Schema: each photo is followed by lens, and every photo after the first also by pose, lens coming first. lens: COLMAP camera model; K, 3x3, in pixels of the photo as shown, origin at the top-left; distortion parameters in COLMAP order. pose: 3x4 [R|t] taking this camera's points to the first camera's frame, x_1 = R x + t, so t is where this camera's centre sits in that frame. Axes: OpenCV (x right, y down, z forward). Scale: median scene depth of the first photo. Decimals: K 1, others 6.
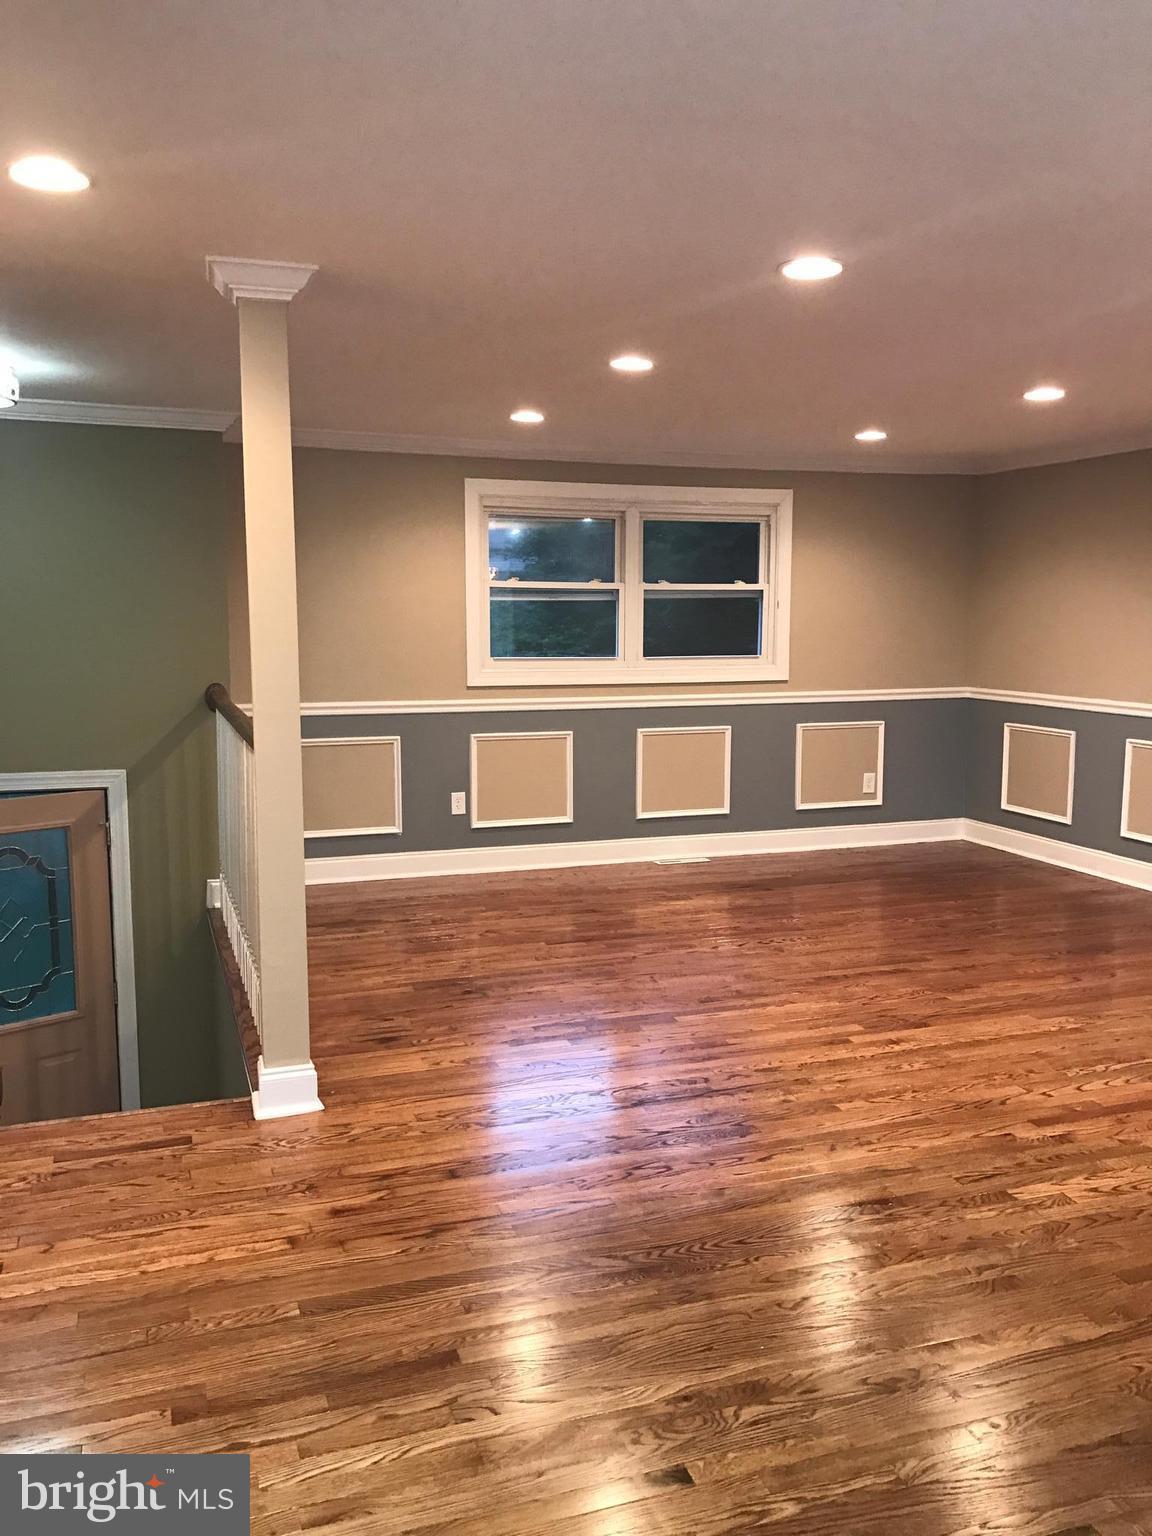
lens RADIAL K [[1250.0, 0, 576.0], [0, 1250.0, 768.0], [0, 0, 1]] dist [0.013516, -0.005695]
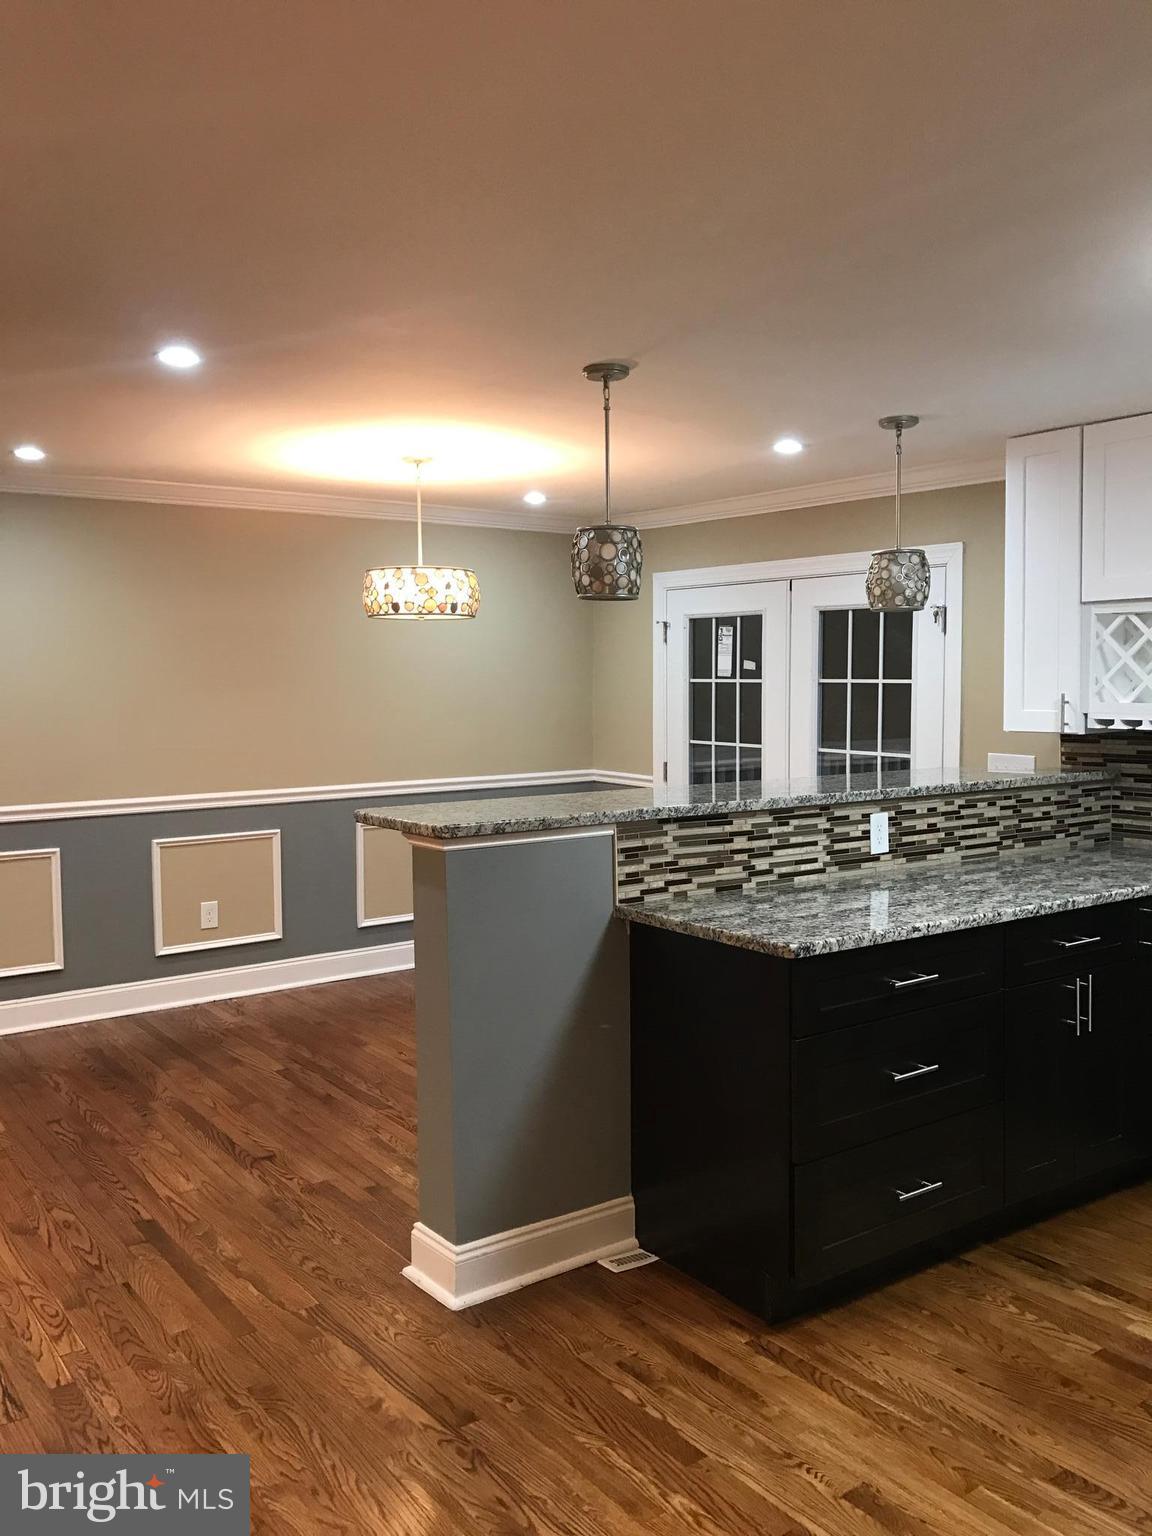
lens RADIAL K [[1250.2, 0, 582.2], [0, 1250.2, 755.7], [0, 0, 1]] dist [0.022569, -0.015839]
pose [[-0.282420, -0.060156, 0.957403, -0.677486], [0.129164, 0.986559, 0.100090, -0.149459], [-0.950555, 0.151929, -0.270854, 1.041084]]
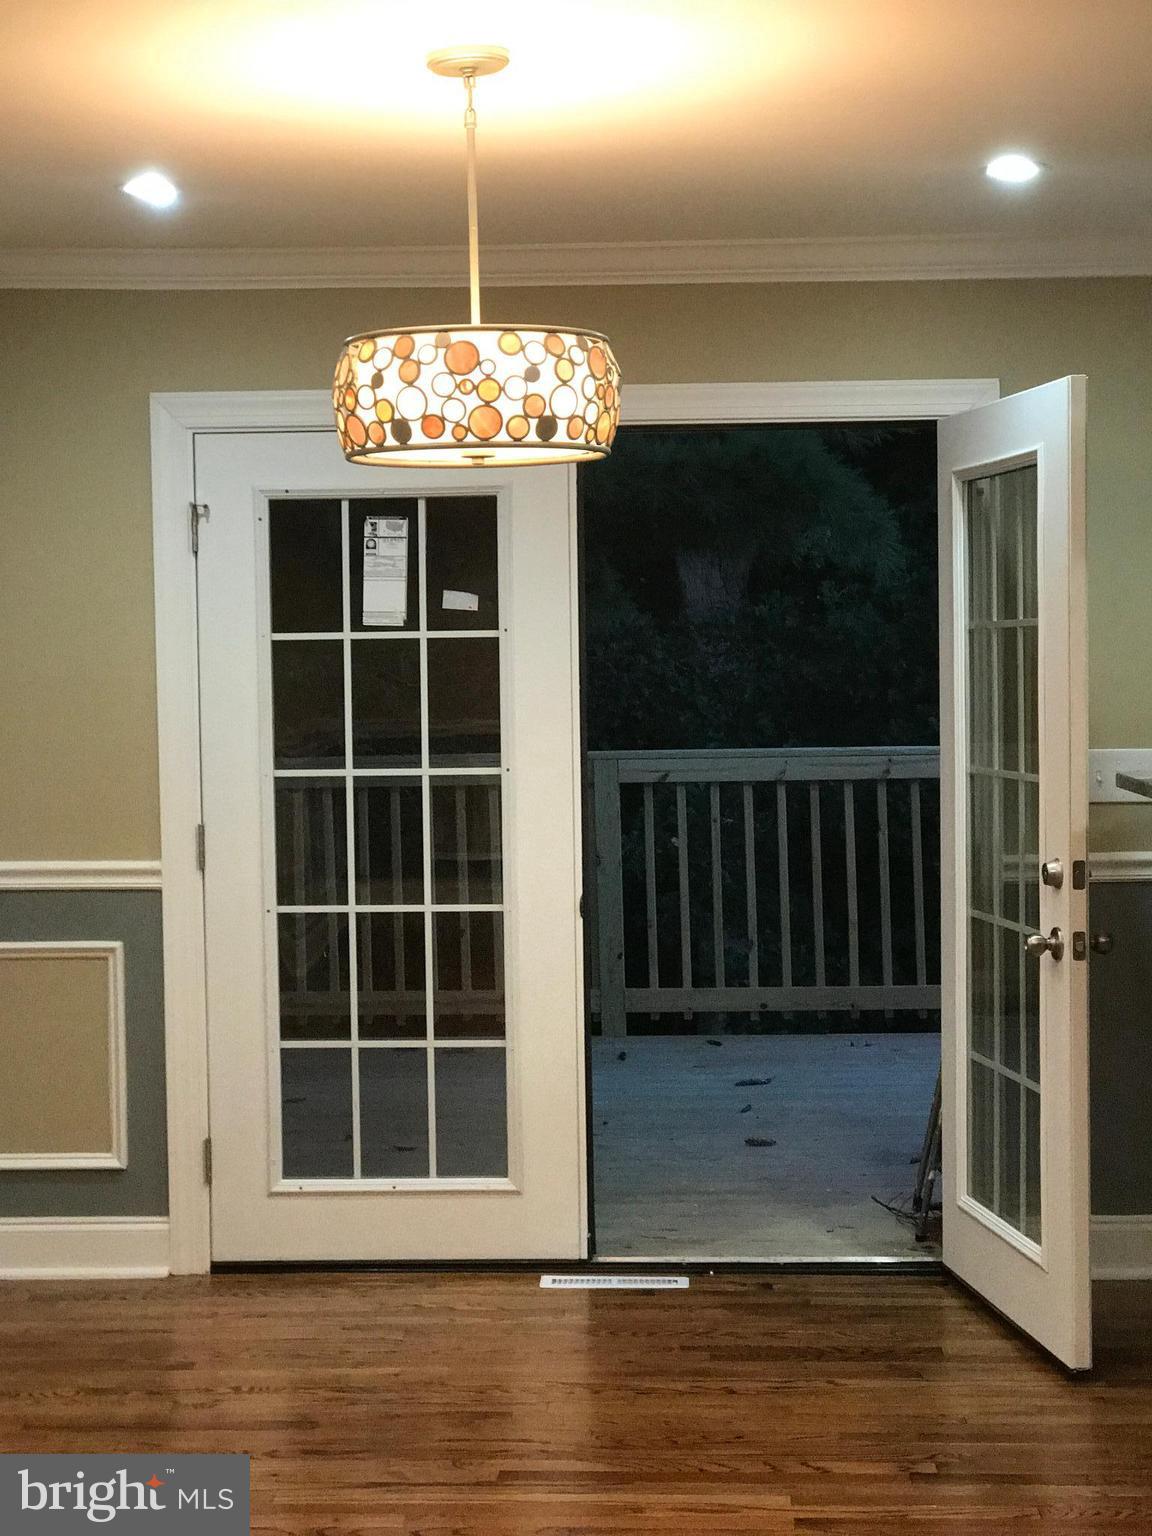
lens RADIAL K [[2410.6, 0, 575.8], [0, 2410.6, 718.1], [0, 0, 1]] dist [-0.019262, -0.018834]
pose [[-0.920672, 0.005943, 0.390292, 0.593717], [0.069814, 0.986269, 0.149667, -0.256308], [-0.384043, 0.165042, -0.908445, 2.041380]]
